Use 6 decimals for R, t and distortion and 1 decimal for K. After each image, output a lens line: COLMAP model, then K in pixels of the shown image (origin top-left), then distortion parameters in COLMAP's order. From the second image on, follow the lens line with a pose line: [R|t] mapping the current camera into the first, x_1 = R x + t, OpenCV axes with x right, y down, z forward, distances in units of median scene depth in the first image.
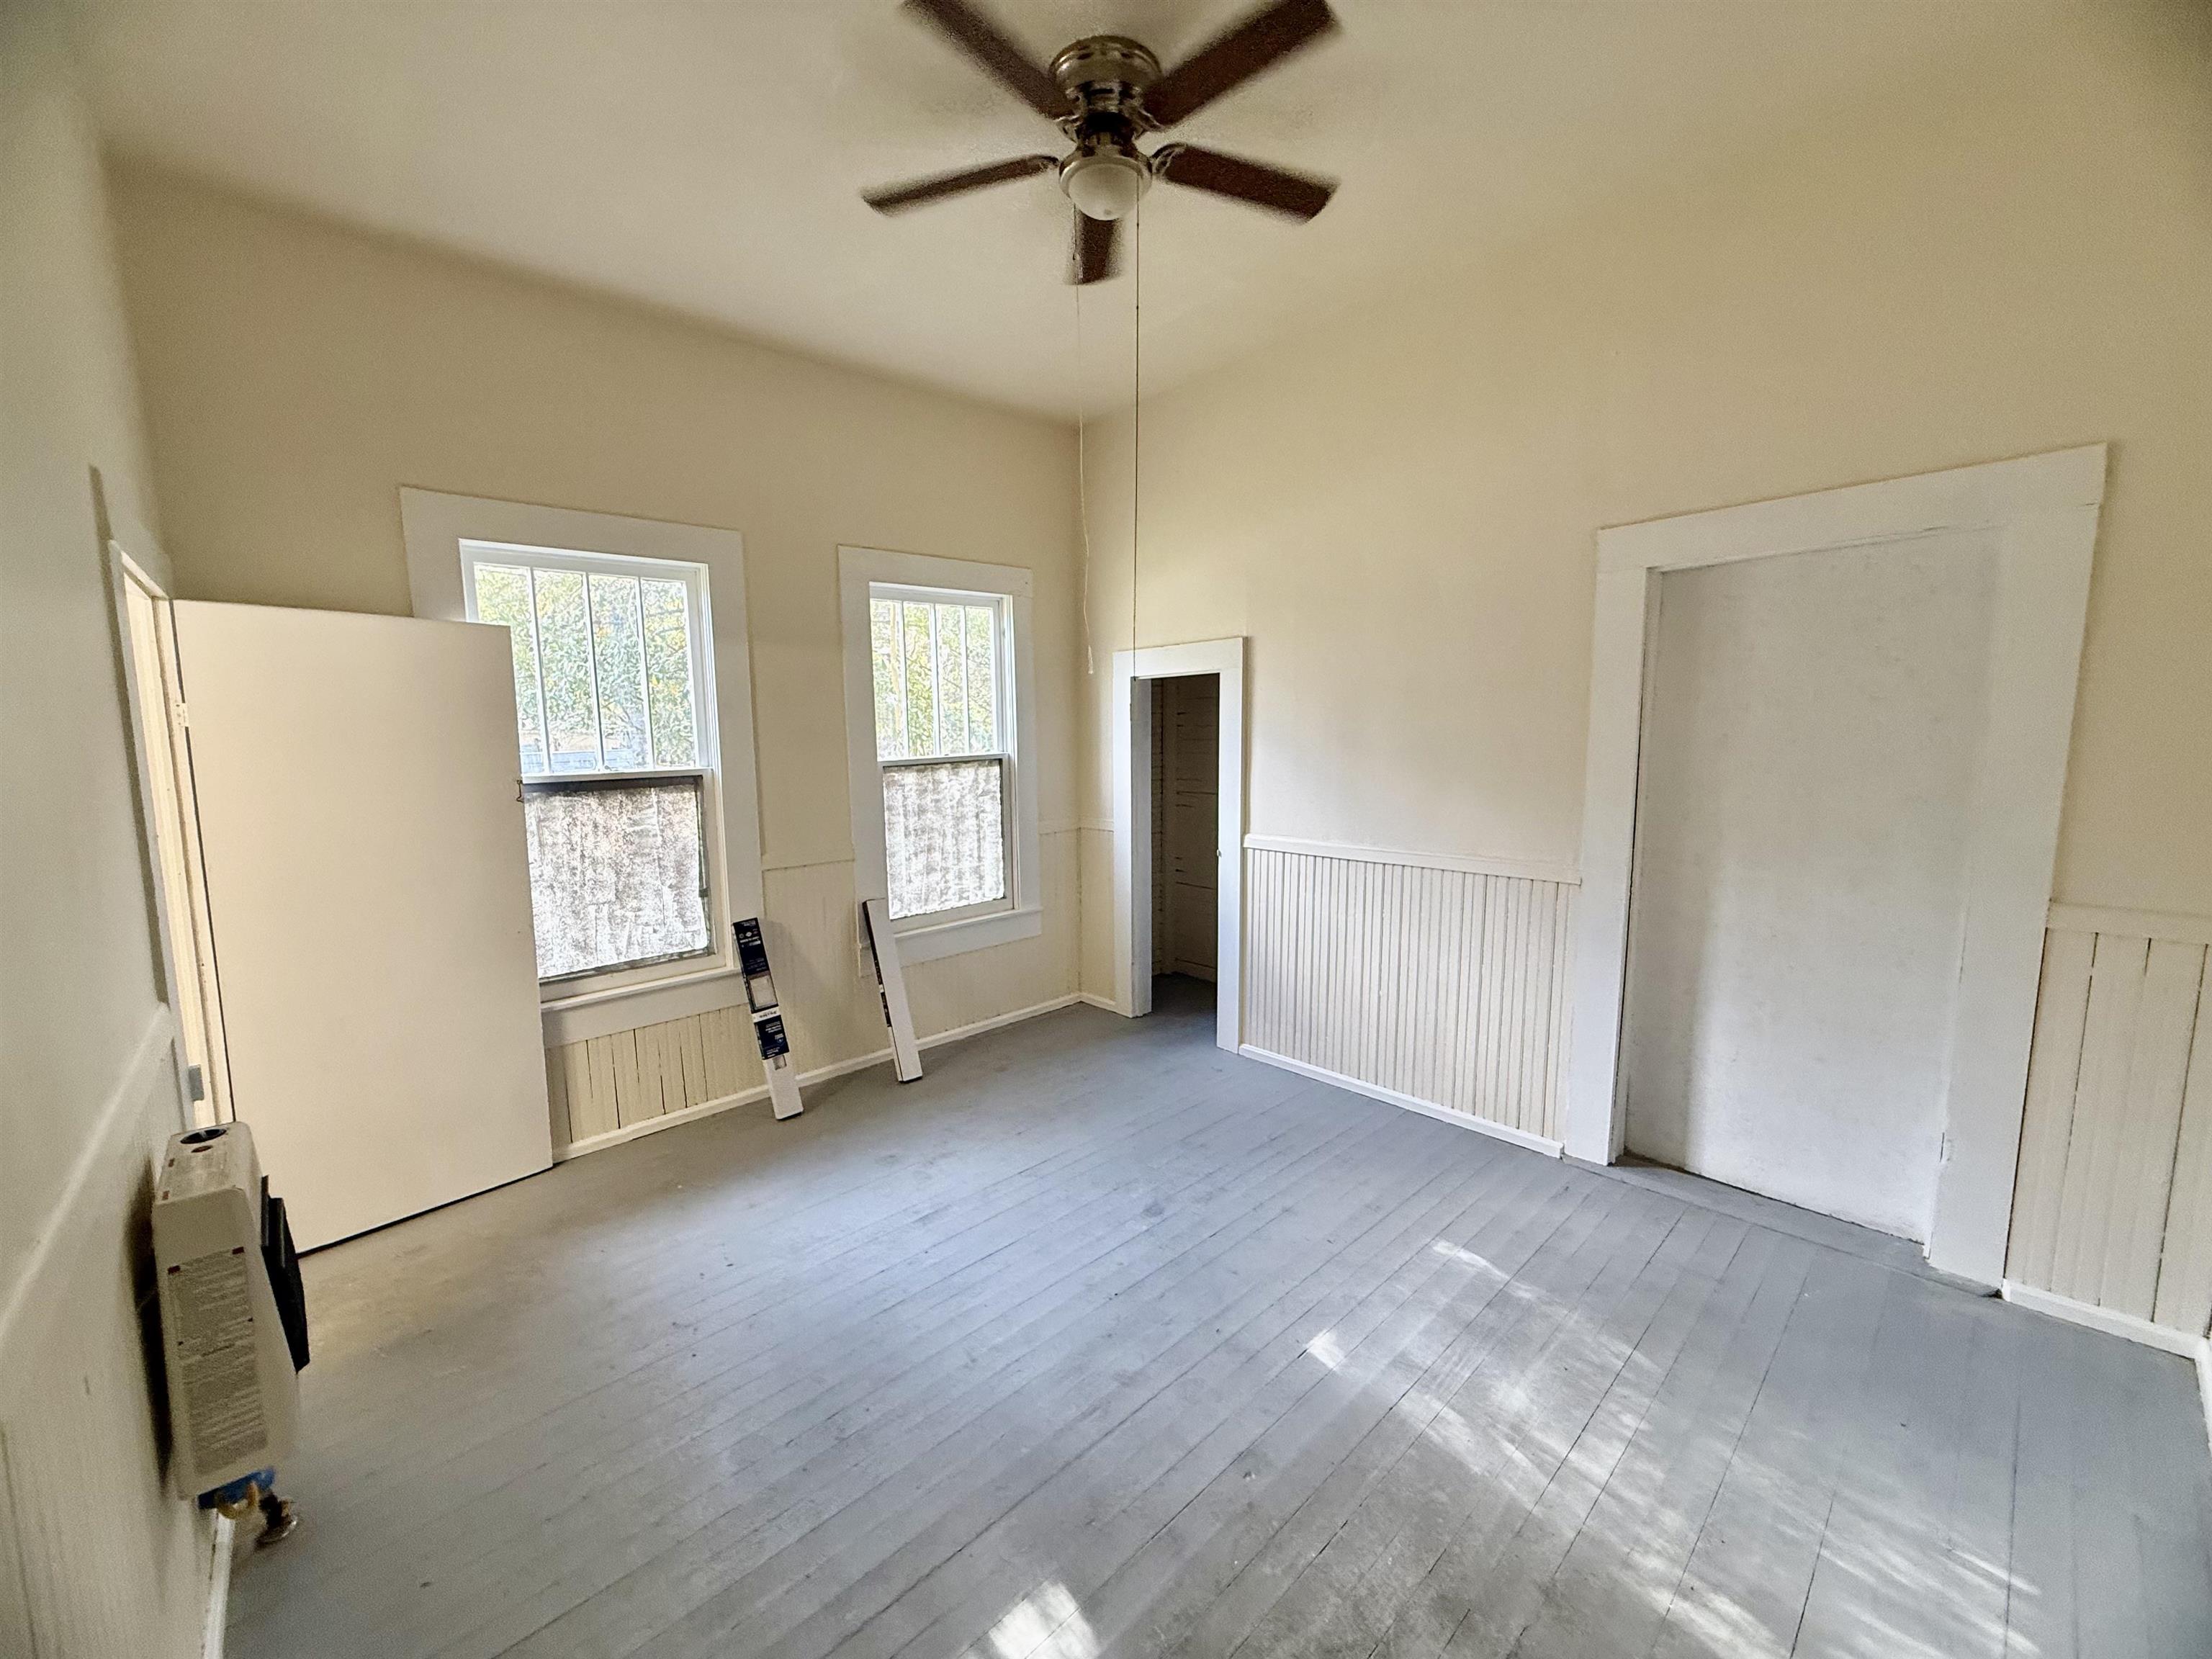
lens RADIAL K [[882.5, 0, 1097.9], [0, 882.5, 831.1], [0, 0, 1]] dist [0.000432, 0.000114]
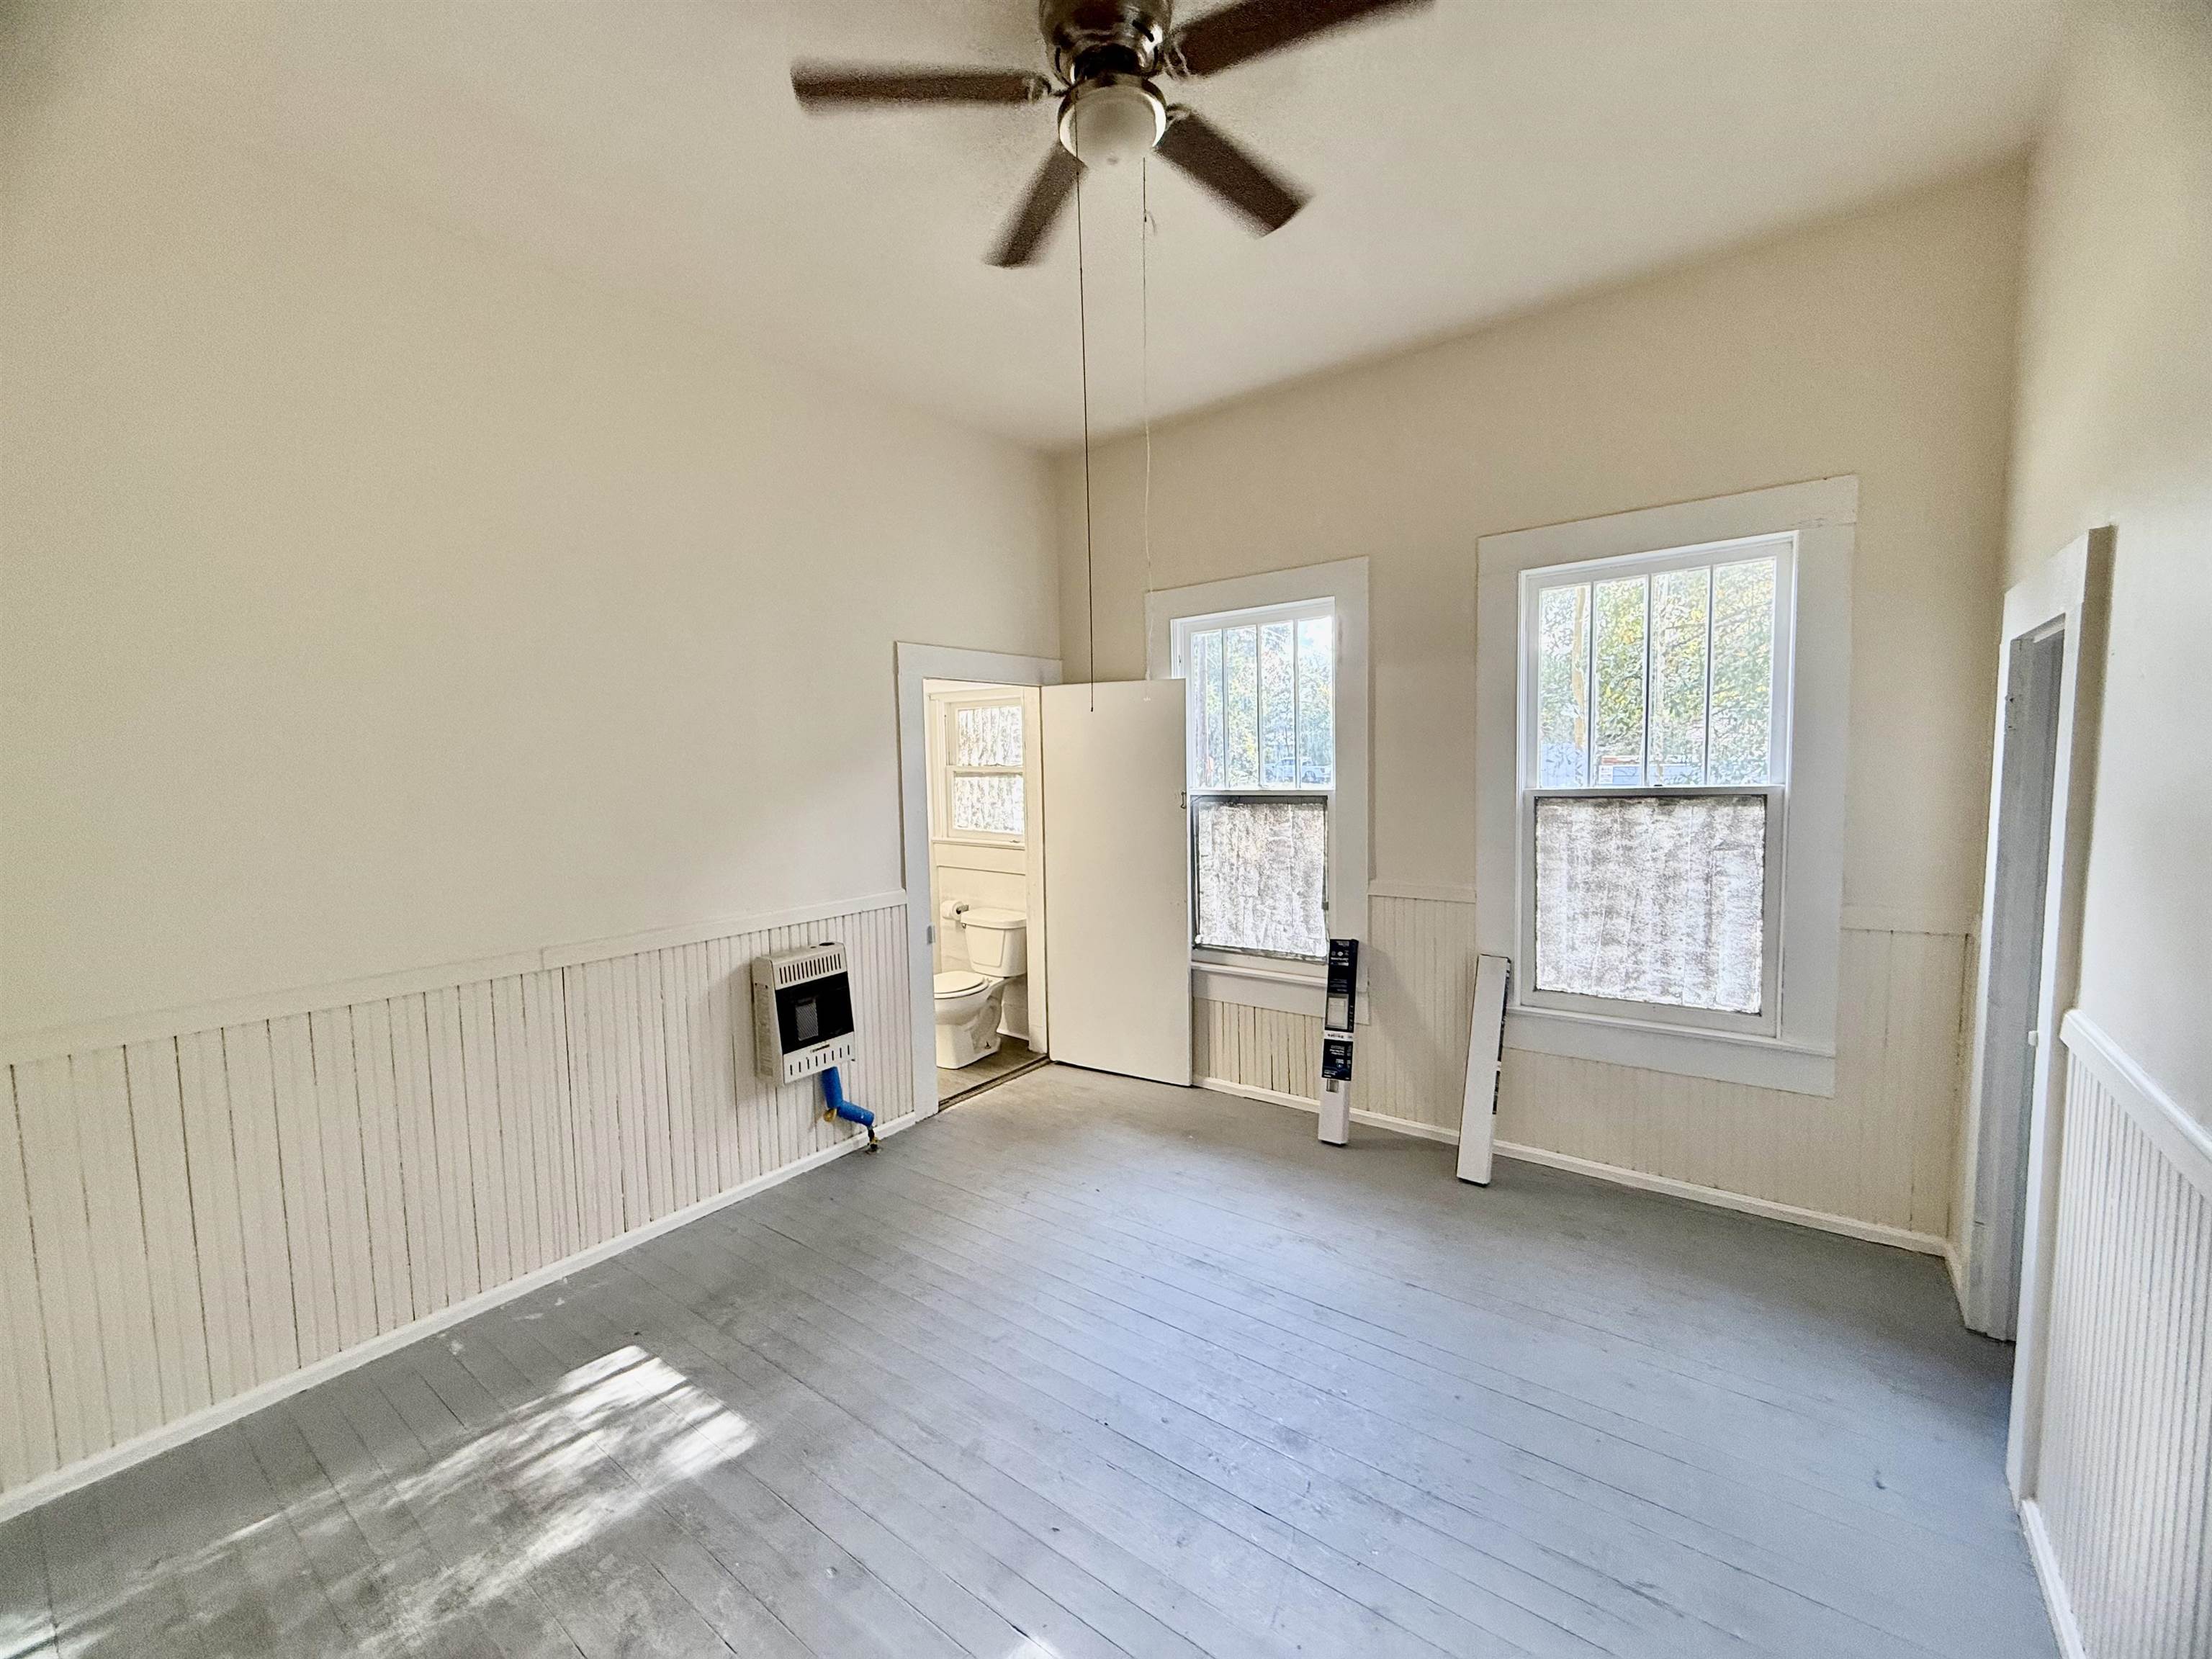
lens RADIAL K [[882.5, 0, 1097.9], [0, 882.5, 831.1], [0, 0, 1]] dist [0.000432, 0.000114]
pose [[0.172872, 0.092132, -0.980626, 0.472359], [-0.095372, 0.992503, 0.076435, -0.065069], [0.980316, 0.080310, 0.180363, 0.463153]]
